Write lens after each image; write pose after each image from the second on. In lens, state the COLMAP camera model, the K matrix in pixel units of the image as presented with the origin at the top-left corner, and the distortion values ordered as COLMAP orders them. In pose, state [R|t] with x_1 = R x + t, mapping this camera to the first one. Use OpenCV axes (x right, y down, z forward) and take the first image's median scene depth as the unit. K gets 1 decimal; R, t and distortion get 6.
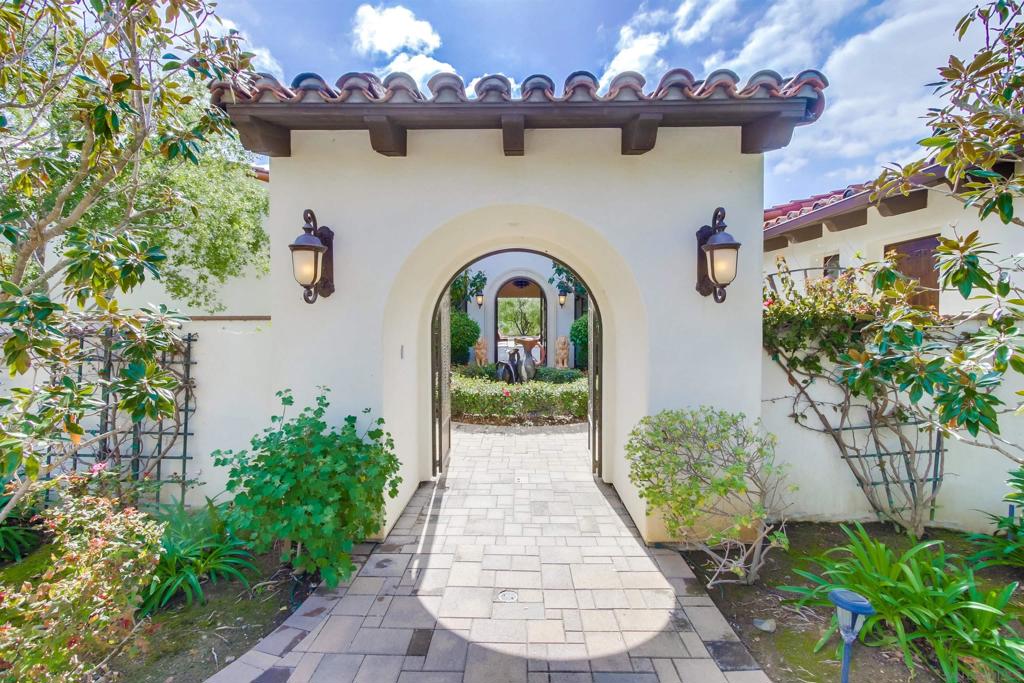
lens RADIAL K [[480.5, 0, 511.9], [0, 480.5, 336.0], [0, 0, 1]] dist [-0.000949, 0.000612]
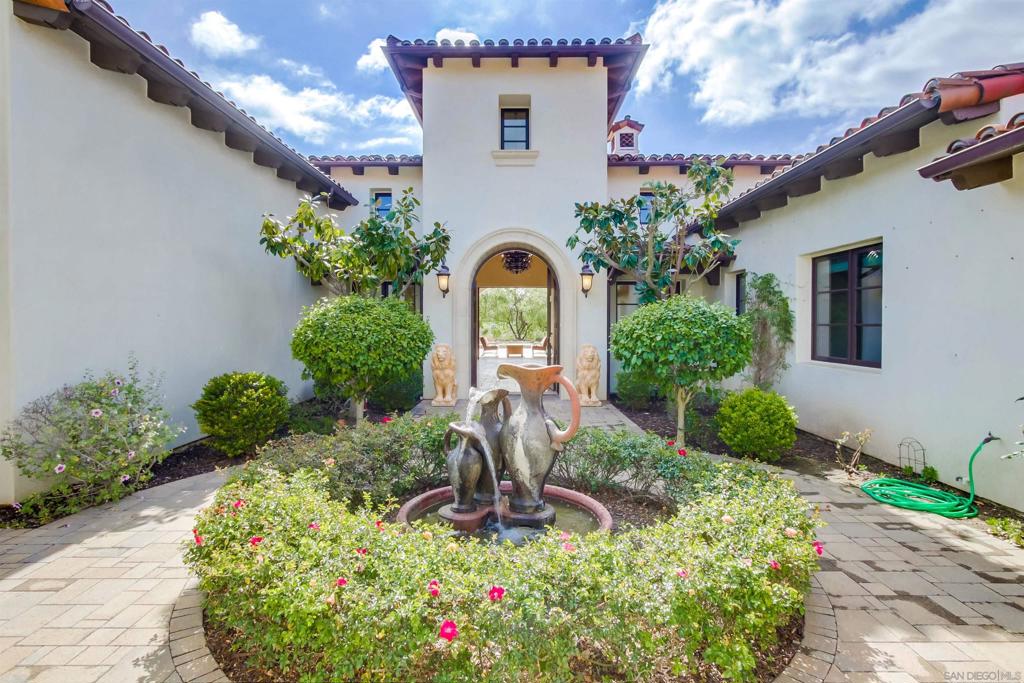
lens RADIAL K [[569.1, 0, 512.3], [0, 569.1, 339.5], [0, 0, 1]] dist [-0.000028, 0.000000]
pose [[0.999935, -0.000247, 0.011407, 0.007092], [0.000256, 1.000000, -0.000858, -0.006363], [-0.011407, 0.000861, 0.999935, 0.315207]]
